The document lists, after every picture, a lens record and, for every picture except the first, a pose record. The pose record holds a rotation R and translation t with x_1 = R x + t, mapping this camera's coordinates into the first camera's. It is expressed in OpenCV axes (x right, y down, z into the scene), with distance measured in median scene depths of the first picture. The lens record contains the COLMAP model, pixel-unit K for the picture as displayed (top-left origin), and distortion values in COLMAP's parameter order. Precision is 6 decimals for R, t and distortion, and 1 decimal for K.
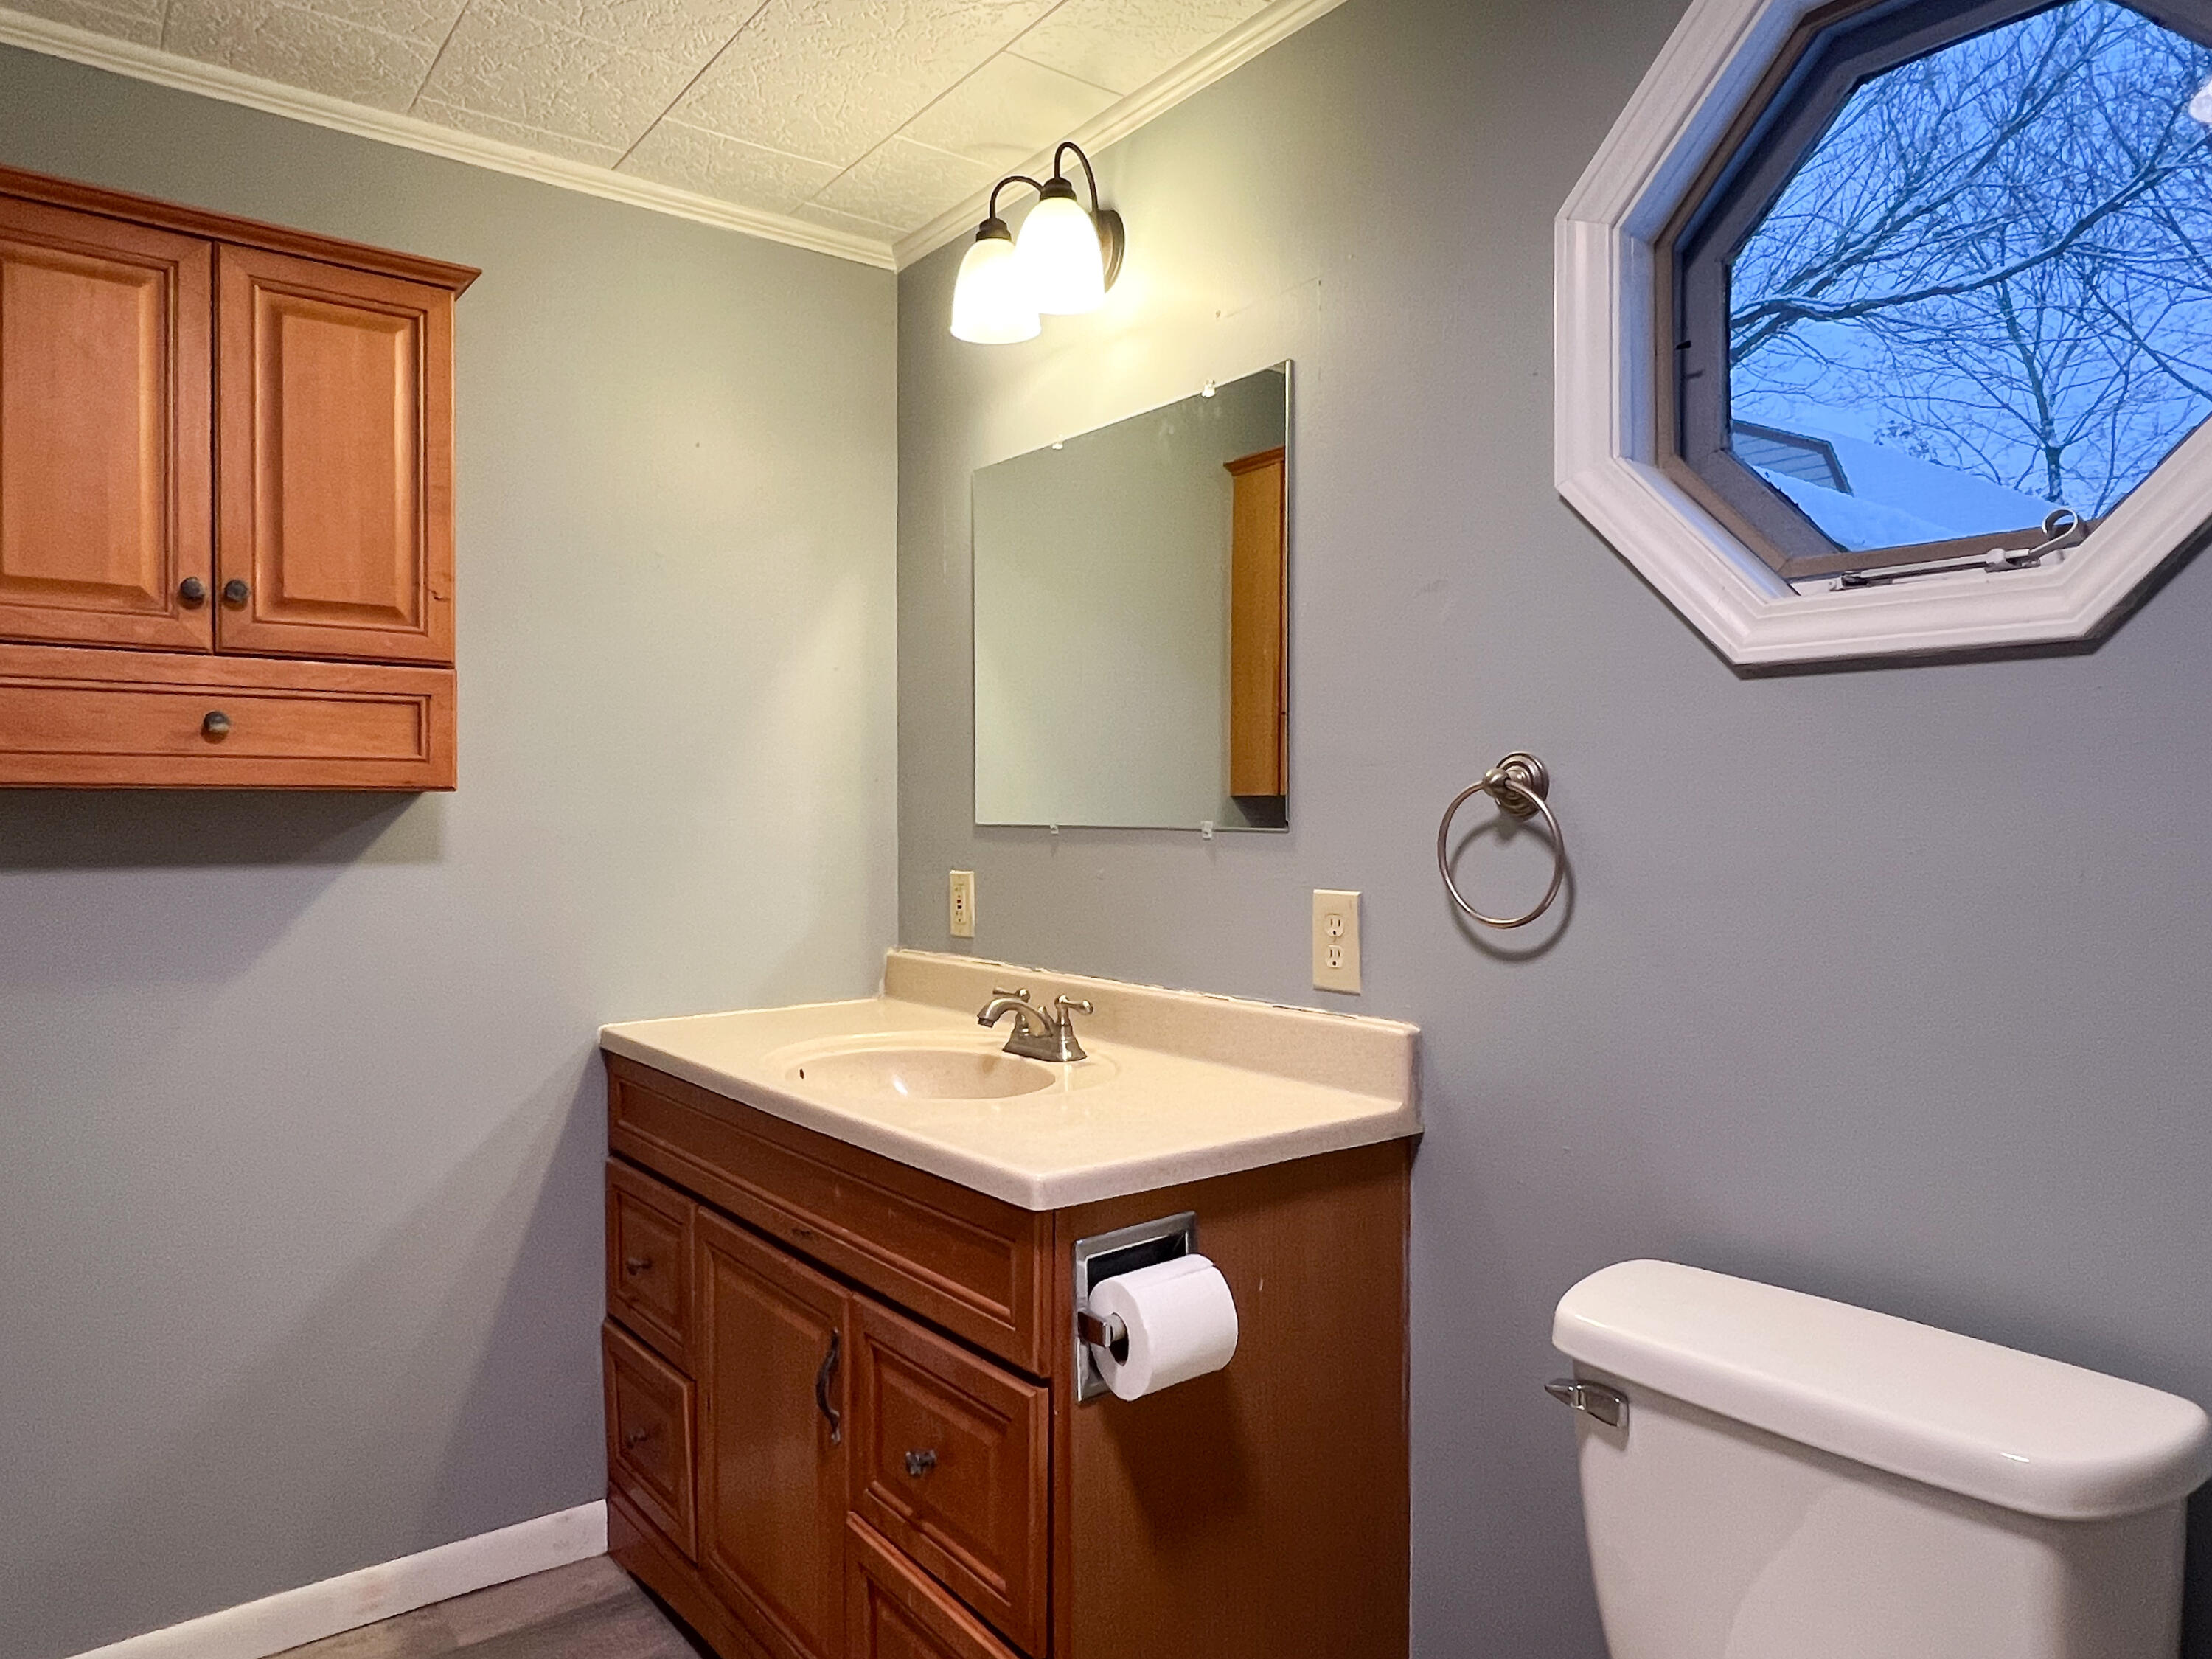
lens RADIAL K [[1424.0, 0, 1105.9], [0, 1424.0, 823.0], [0, 0, 1]] dist [0.002033, -0.002239]
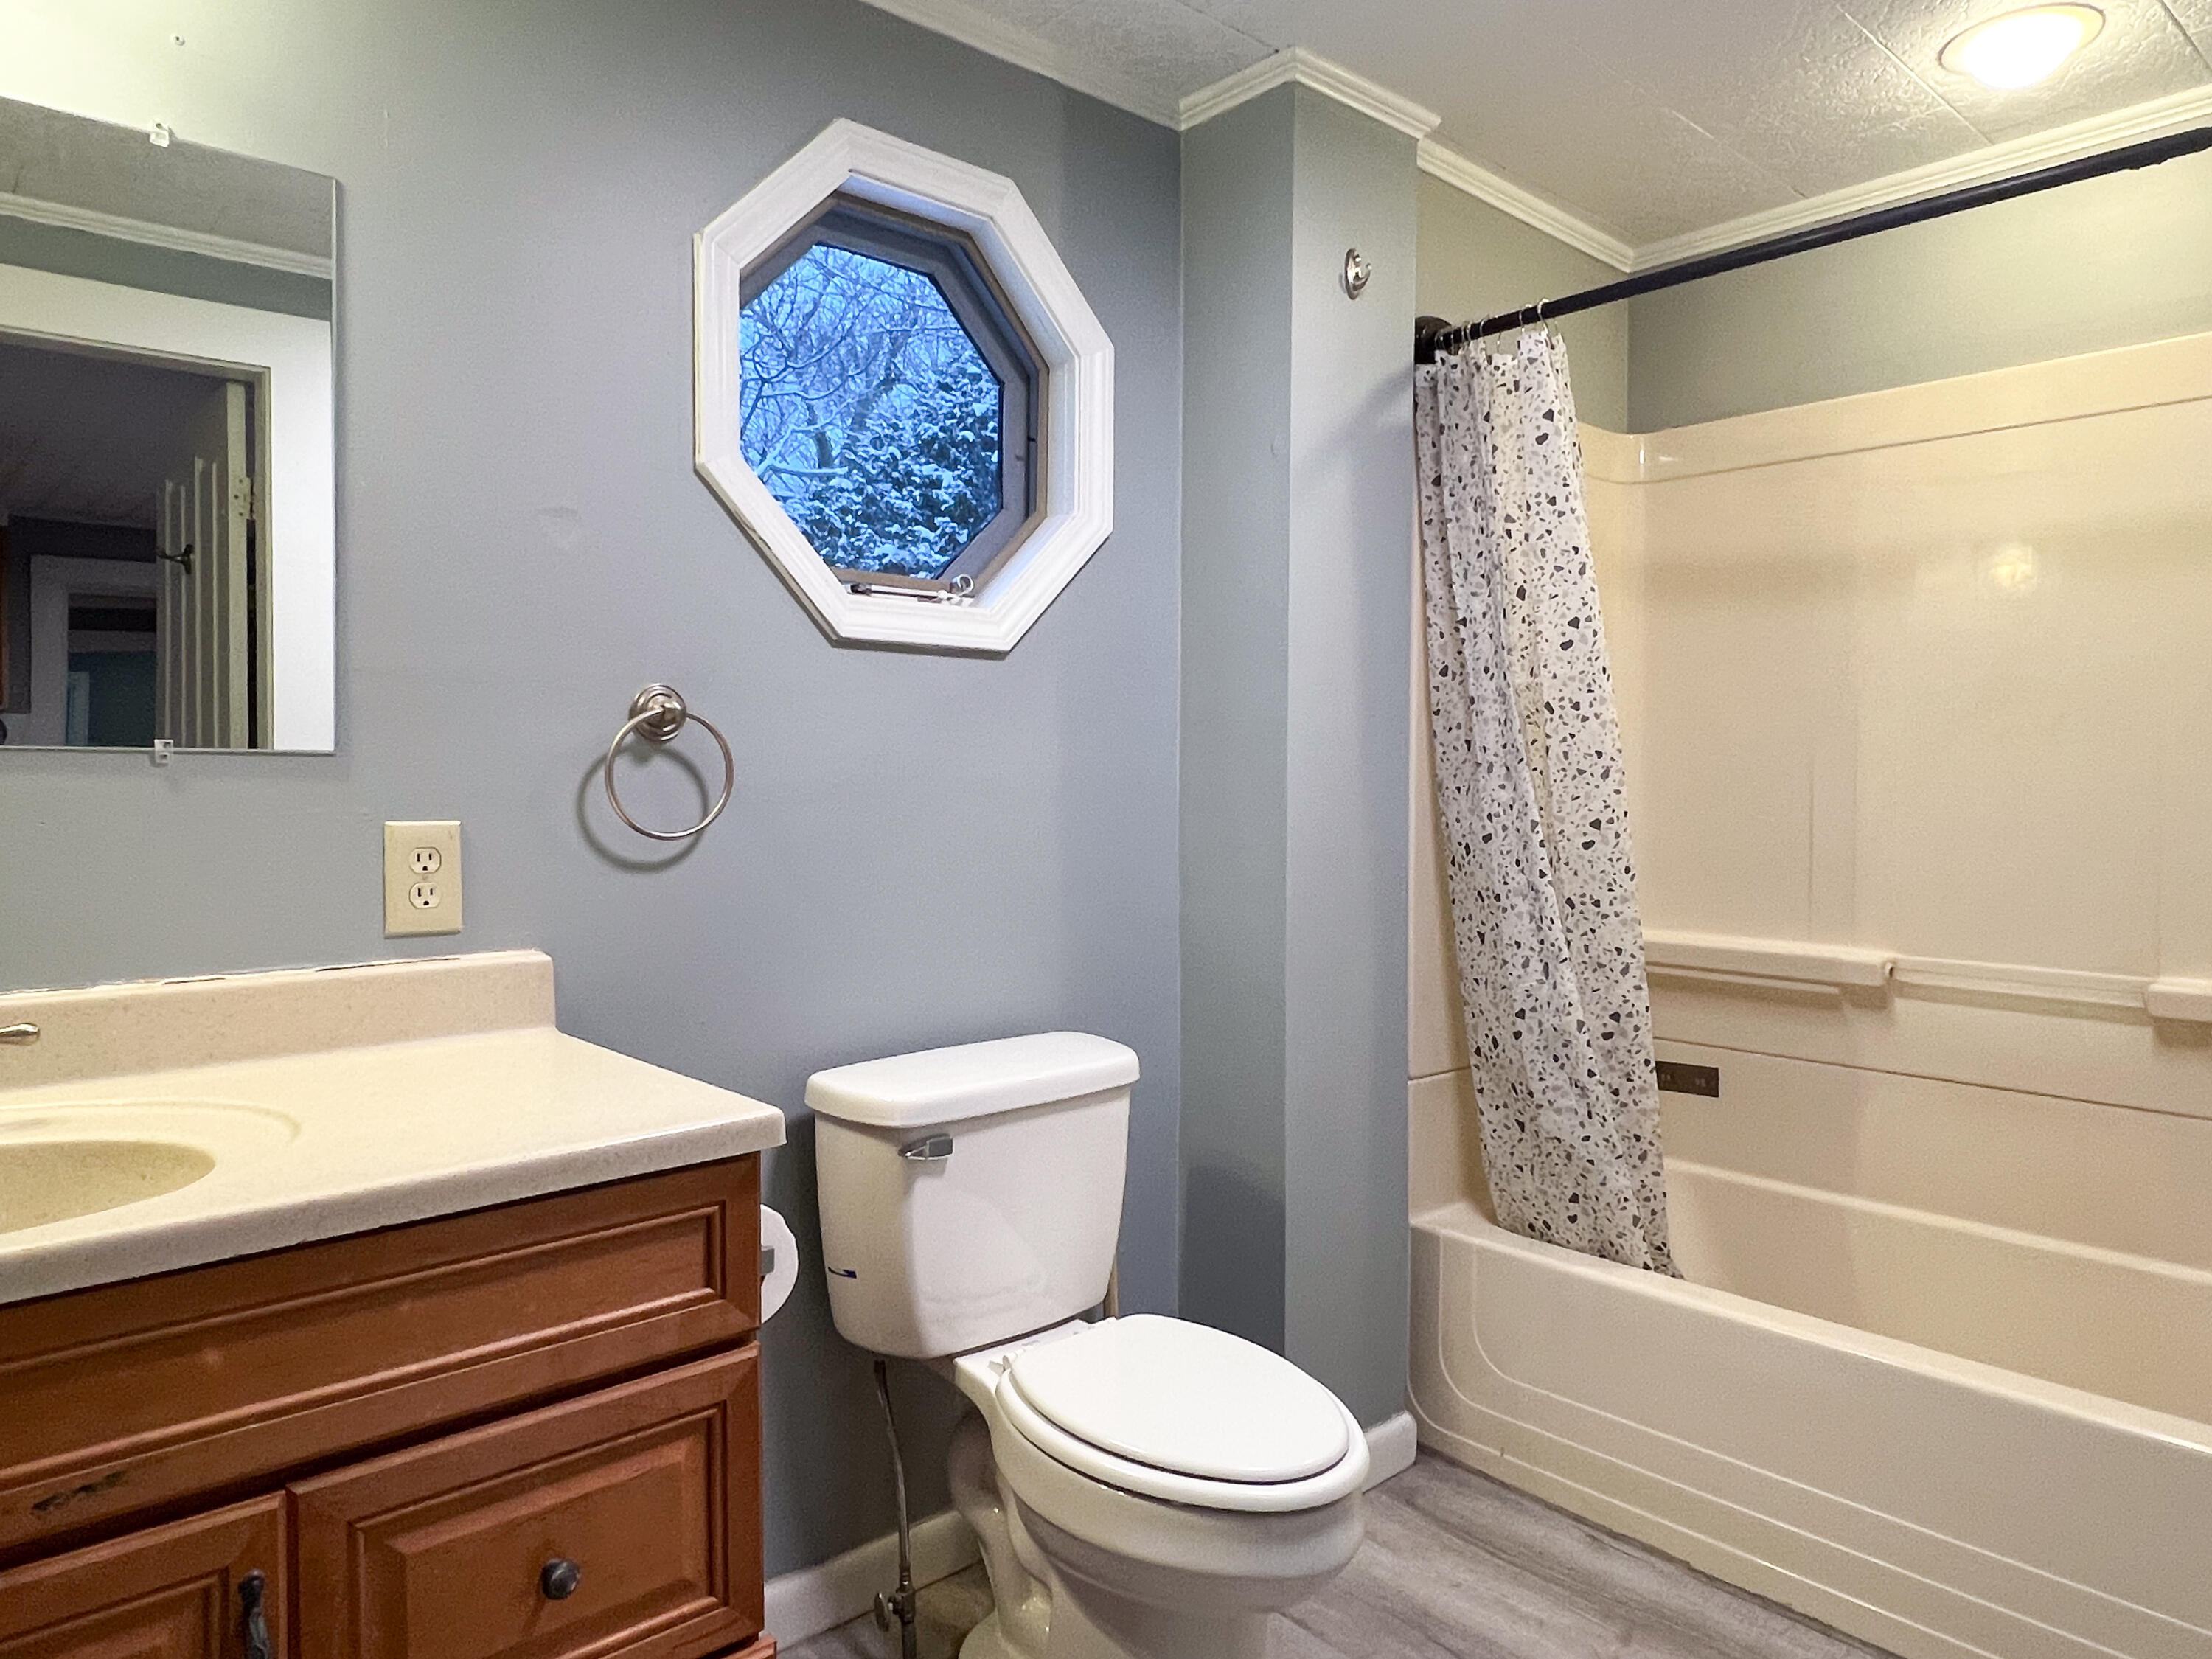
lens RADIAL K [[1424.0, 0, 1105.6], [0, 1424.0, 827.6], [0, 0, 1]] dist [0.002033, -0.002239]
pose [[-0.077685, -0.047335, 0.995854, -0.841685], [-0.004391, 0.998879, 0.047137, 0.008656], [-0.996968, -0.000711, -0.077806, 0.717374]]
